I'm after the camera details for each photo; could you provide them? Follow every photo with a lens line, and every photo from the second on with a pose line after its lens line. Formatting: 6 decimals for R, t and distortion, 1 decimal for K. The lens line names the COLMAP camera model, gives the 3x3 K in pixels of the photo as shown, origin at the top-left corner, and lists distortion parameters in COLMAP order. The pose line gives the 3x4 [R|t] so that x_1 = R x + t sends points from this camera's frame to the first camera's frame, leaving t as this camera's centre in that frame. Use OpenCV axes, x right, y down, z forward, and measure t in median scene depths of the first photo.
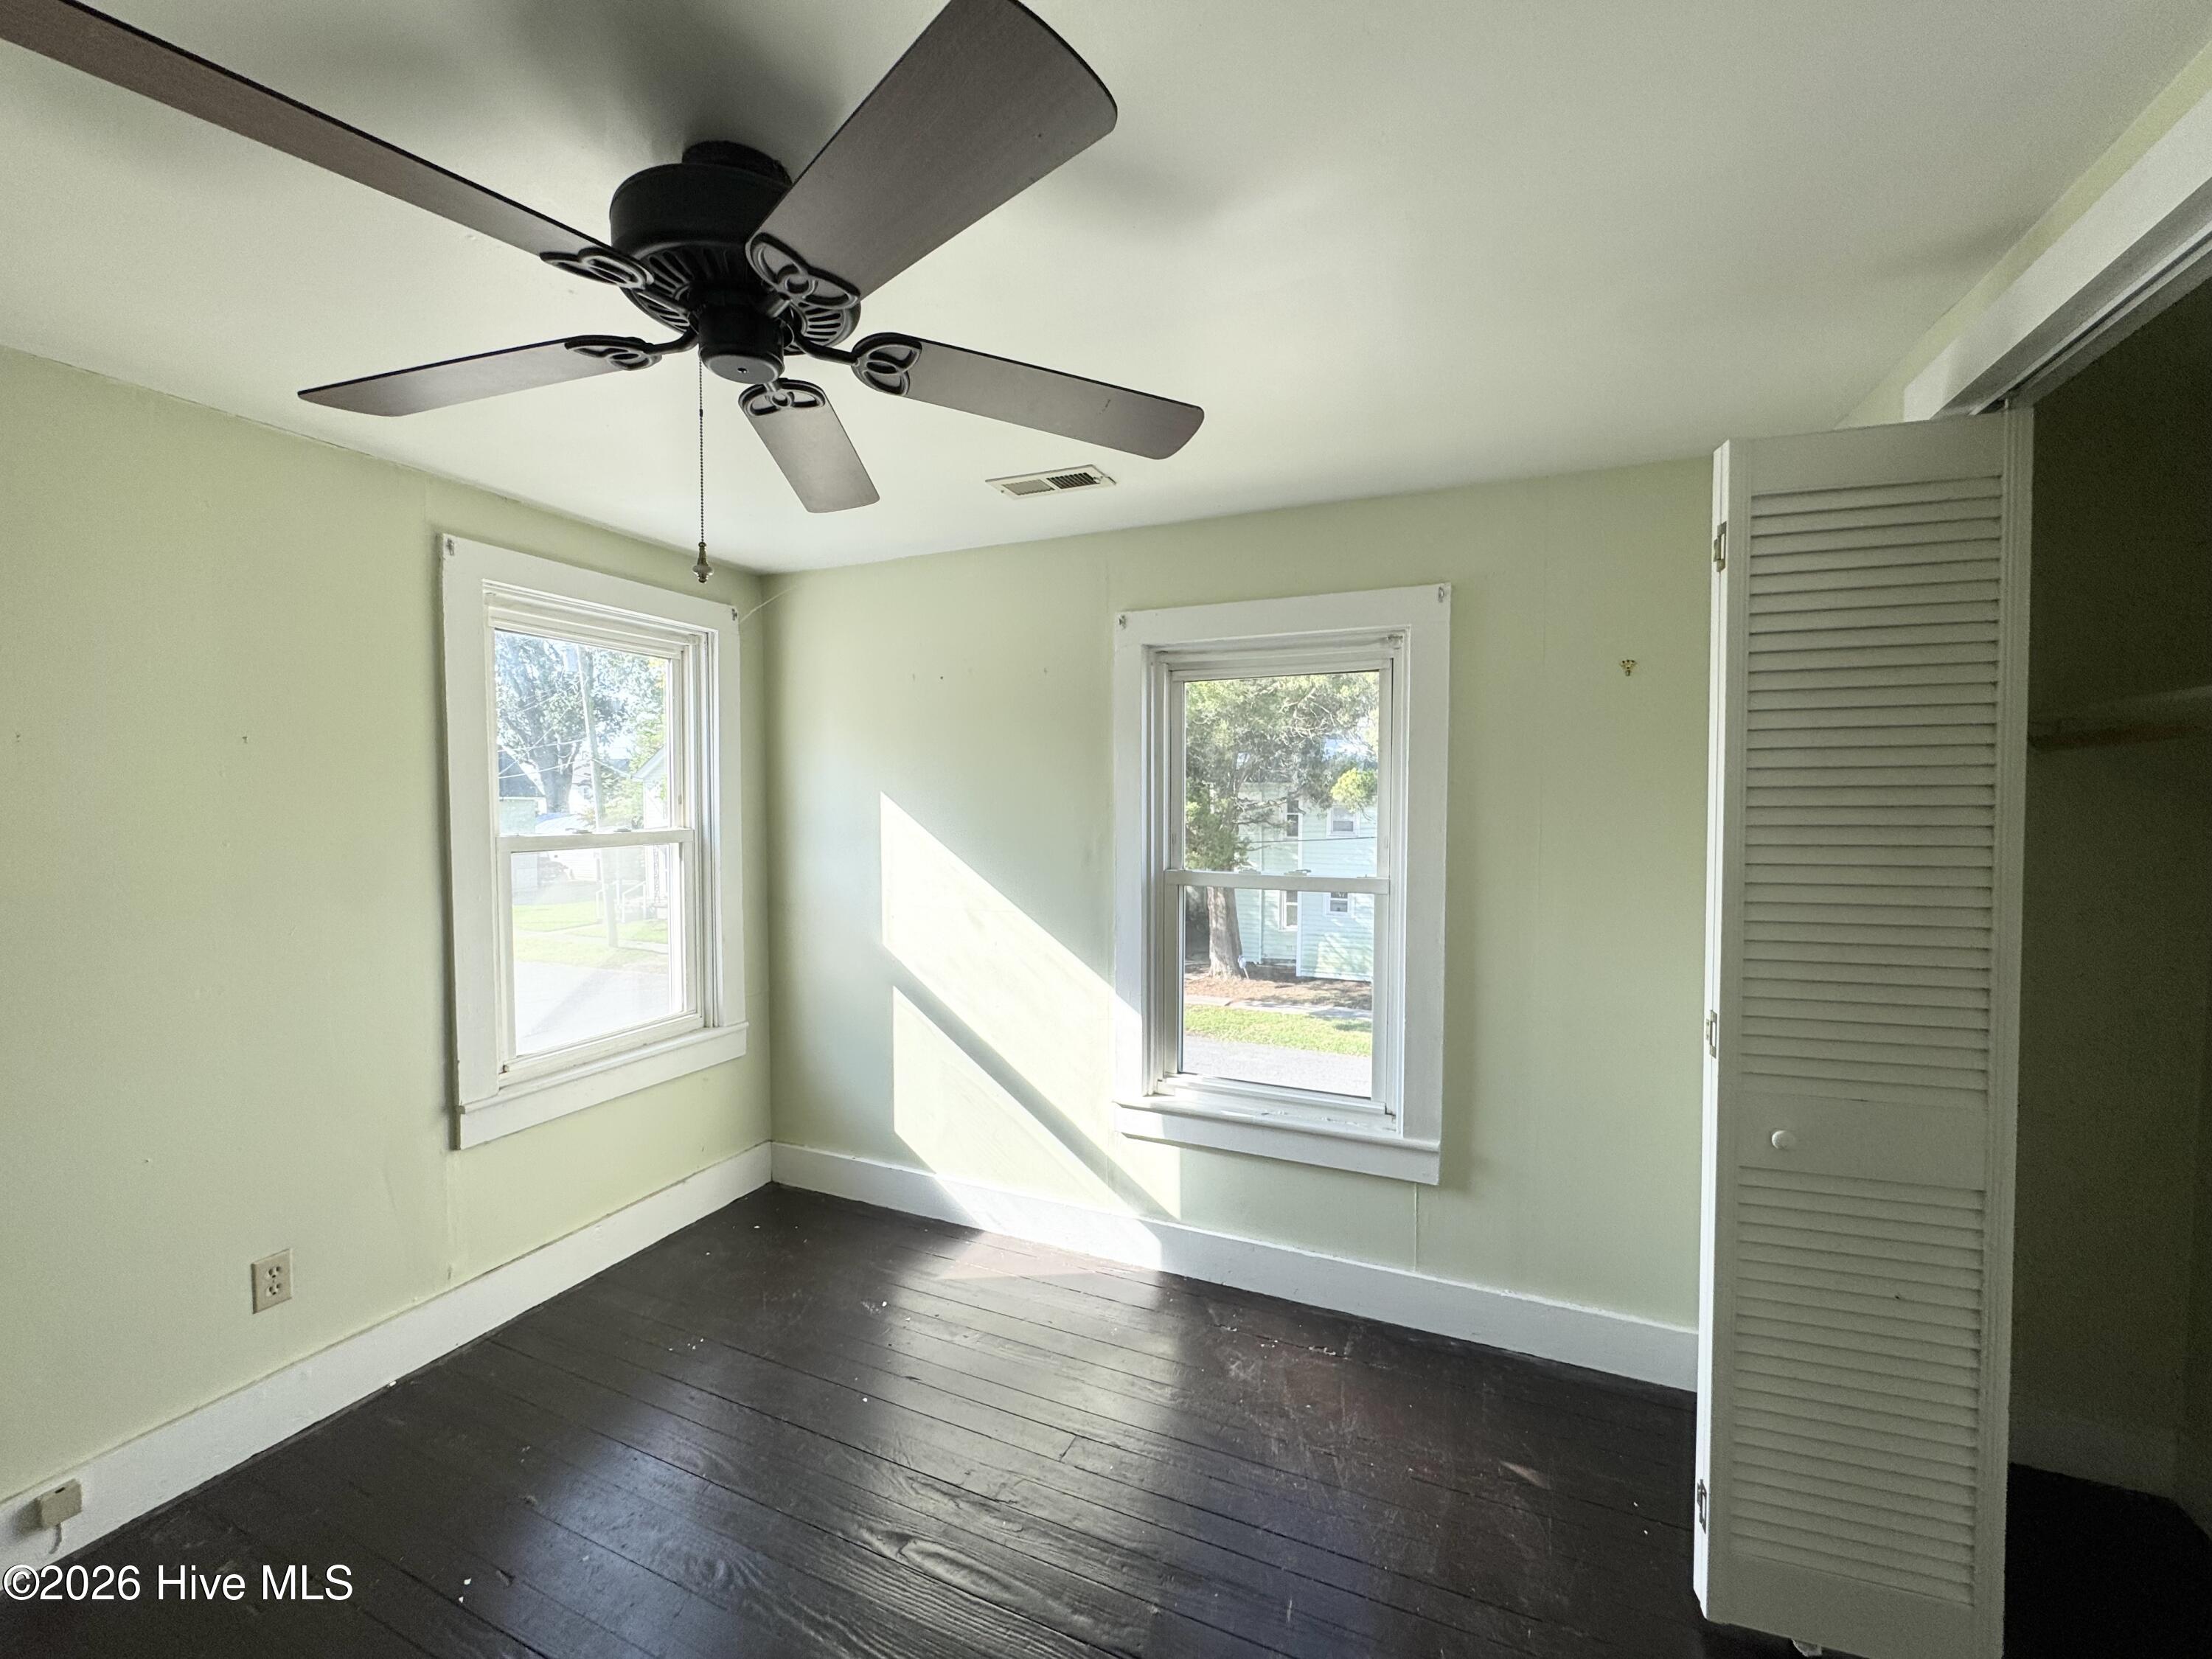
lens RADIAL K [[883.2, 0, 1108.5], [0, 883.2, 825.8], [0, 0, 1]] dist [-0.004581, 0.000187]
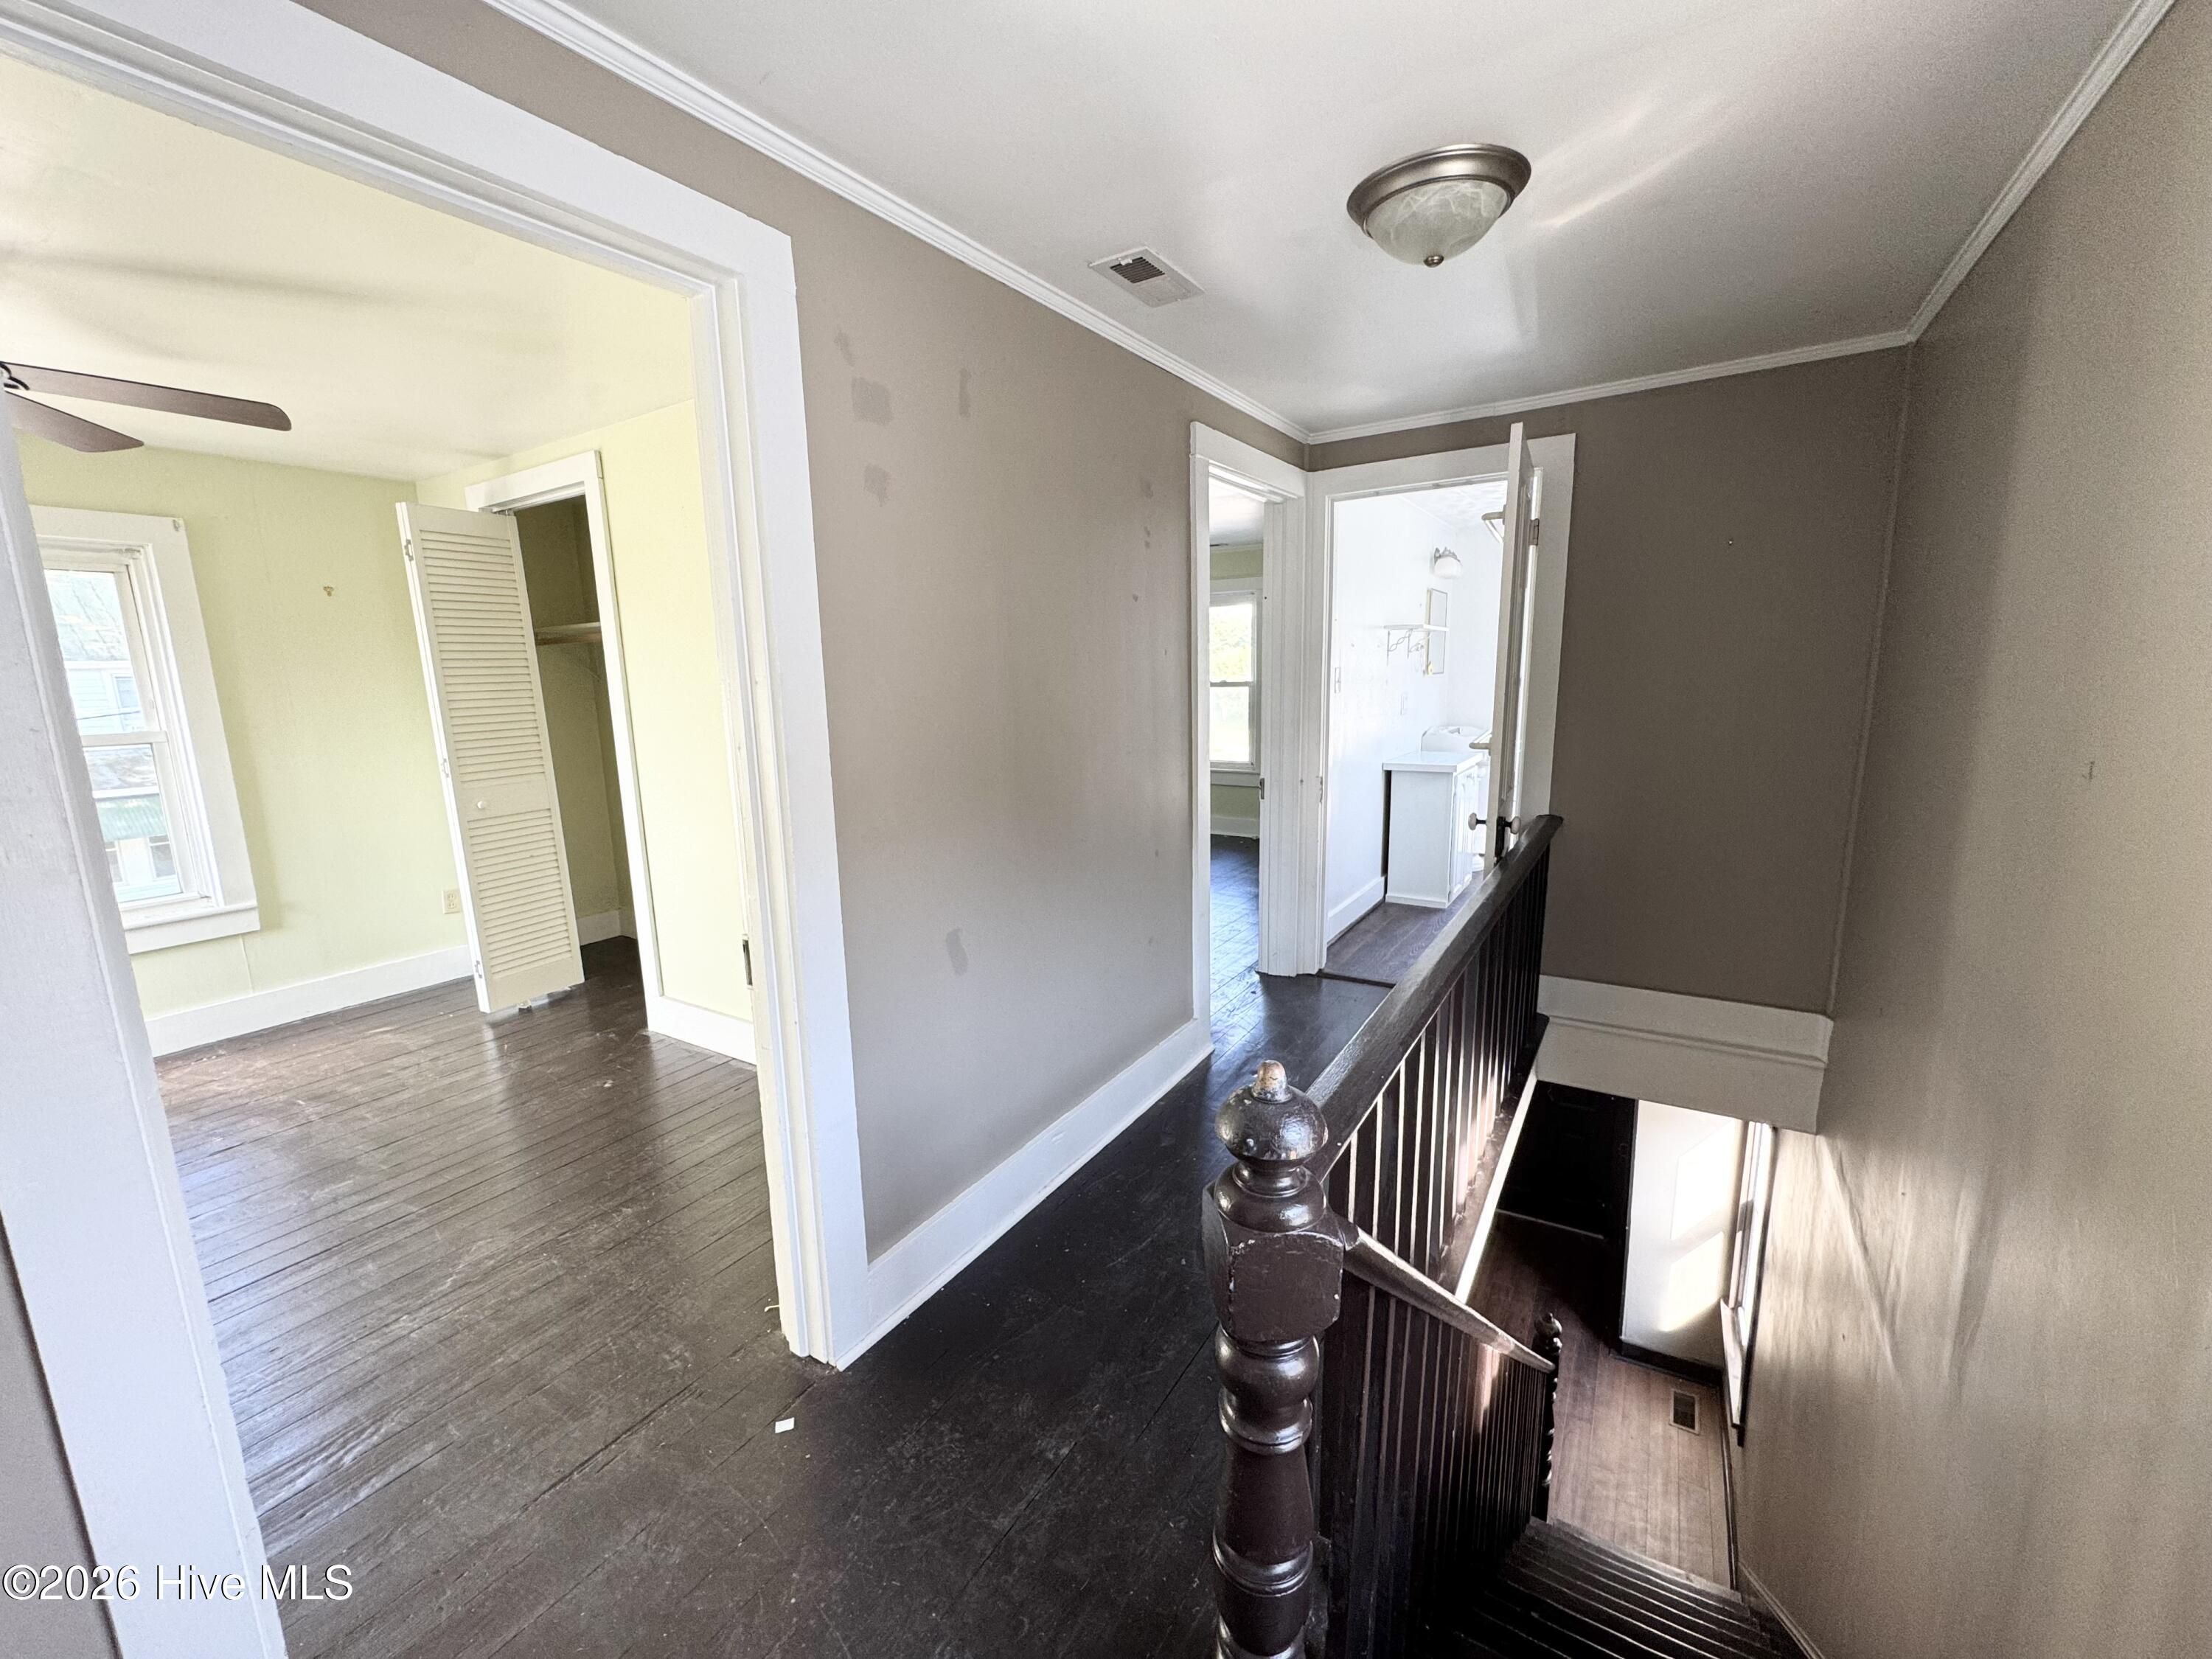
lens RADIAL K [[883.2, 0, 1104.4], [0, 883.2, 827.8], [0, 0, 1]] dist [-0.004581, 0.000187]
pose [[0.156063, -0.180678, 0.971082, -0.846179], [0.058853, 0.983082, 0.173453, 0.059724], [-0.985992, 0.030081, 0.164056, -0.693055]]
